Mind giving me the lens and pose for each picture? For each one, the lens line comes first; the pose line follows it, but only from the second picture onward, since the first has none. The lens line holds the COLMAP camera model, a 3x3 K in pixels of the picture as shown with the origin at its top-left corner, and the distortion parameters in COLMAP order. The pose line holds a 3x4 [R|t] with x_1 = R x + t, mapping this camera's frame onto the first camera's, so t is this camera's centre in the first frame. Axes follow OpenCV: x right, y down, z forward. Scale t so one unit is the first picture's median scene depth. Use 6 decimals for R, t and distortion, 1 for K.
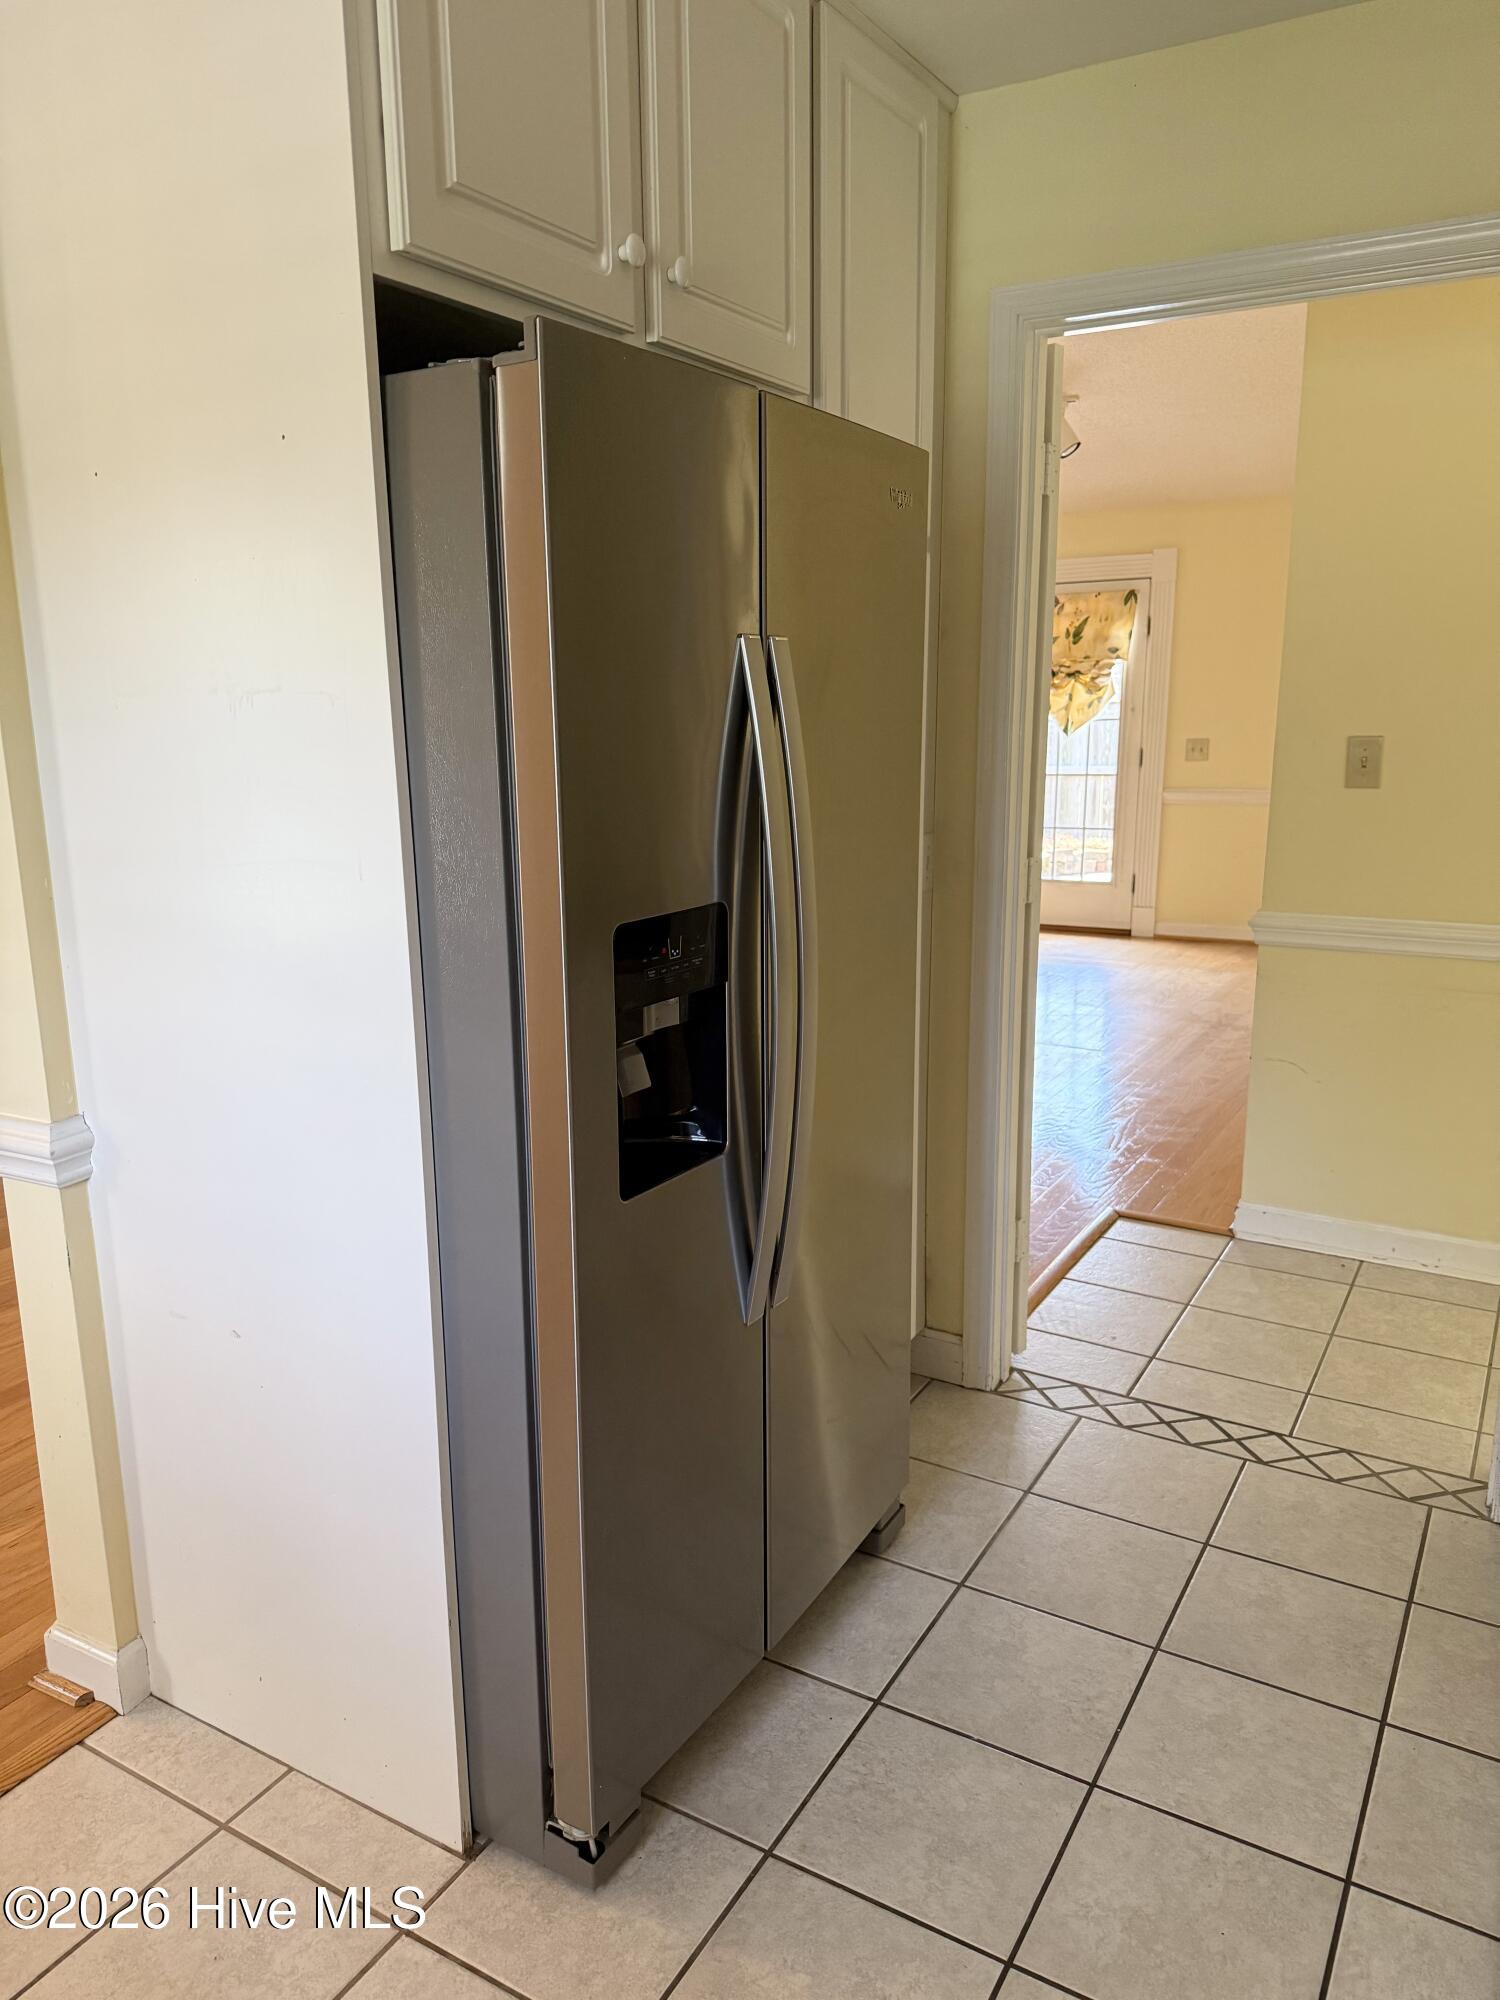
lens RADIAL K [[1417.7, 0, 740.1], [0, 1417.7, 998.6], [0, 0, 1]] dist [0.053693, -0.051116]
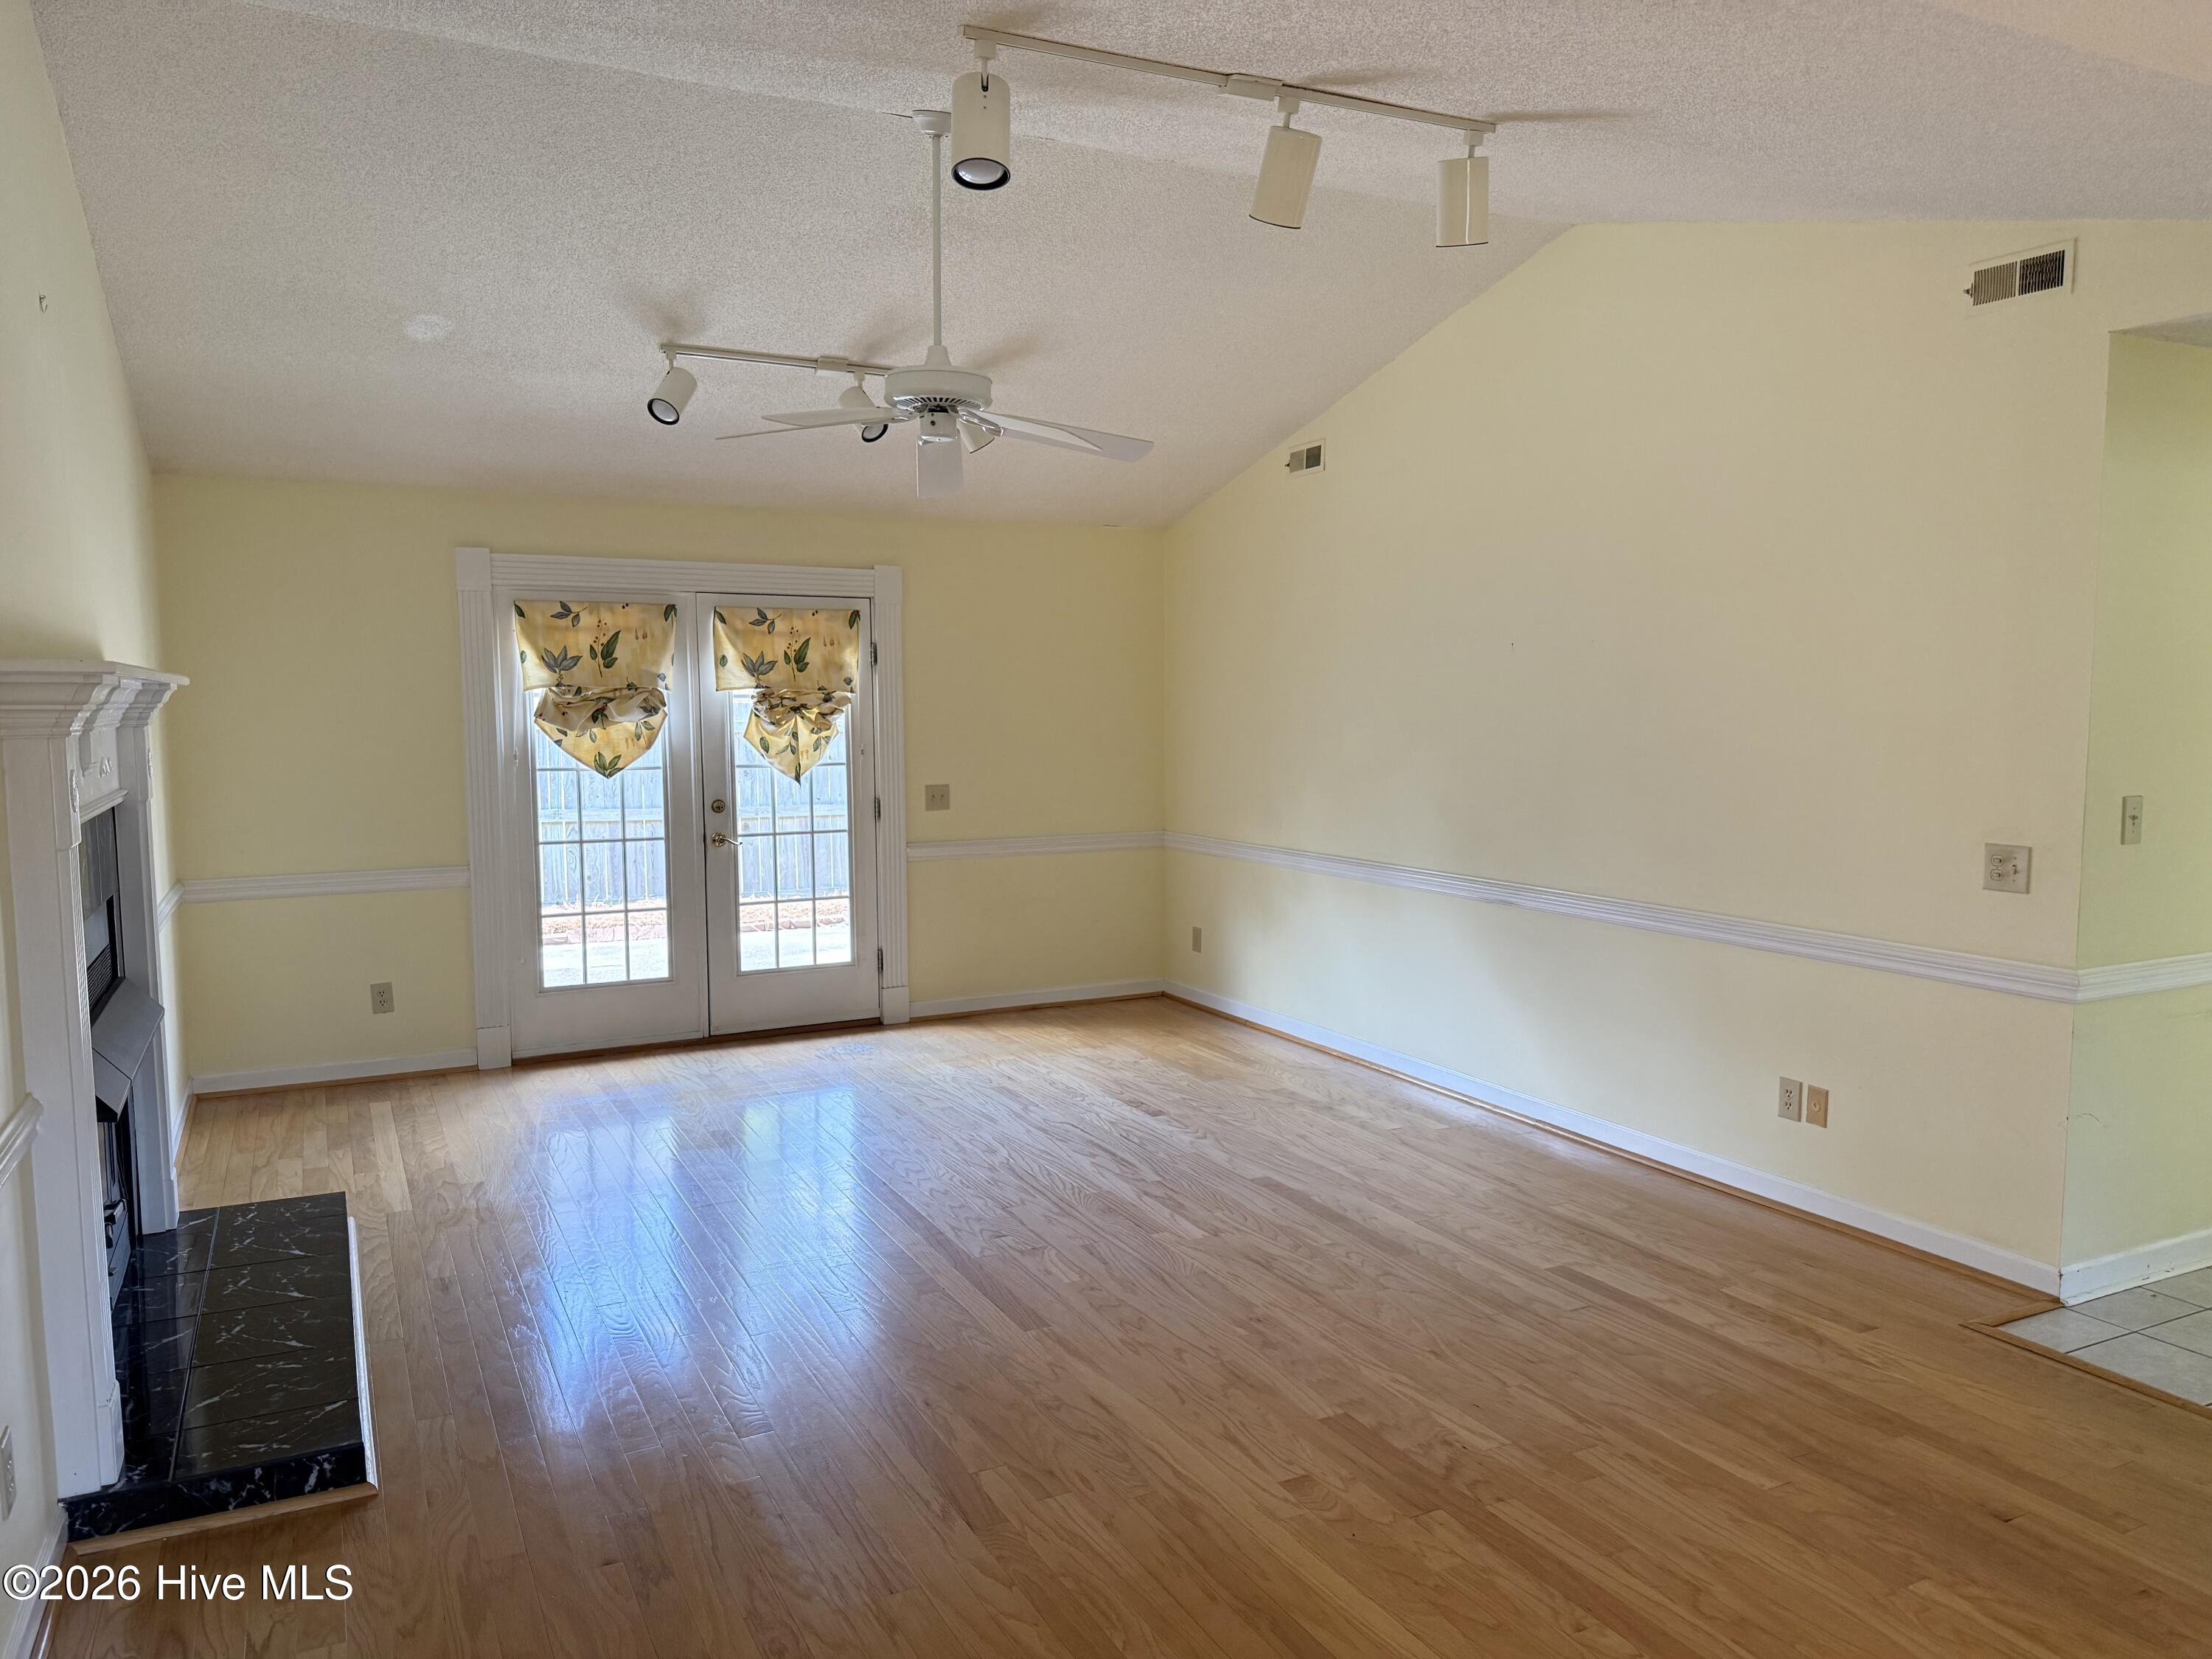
lens RADIAL K [[1567.9, 0, 1095.9], [0, 1567.9, 845.3], [0, 0, 1]] dist [0.053693, -0.051116]
pose [[0.563903, -0.061456, 0.823551, -0.397107], [0.165496, 0.985408, -0.039784, -0.091000], [-0.809089, 0.158729, 0.565845, 0.385940]]
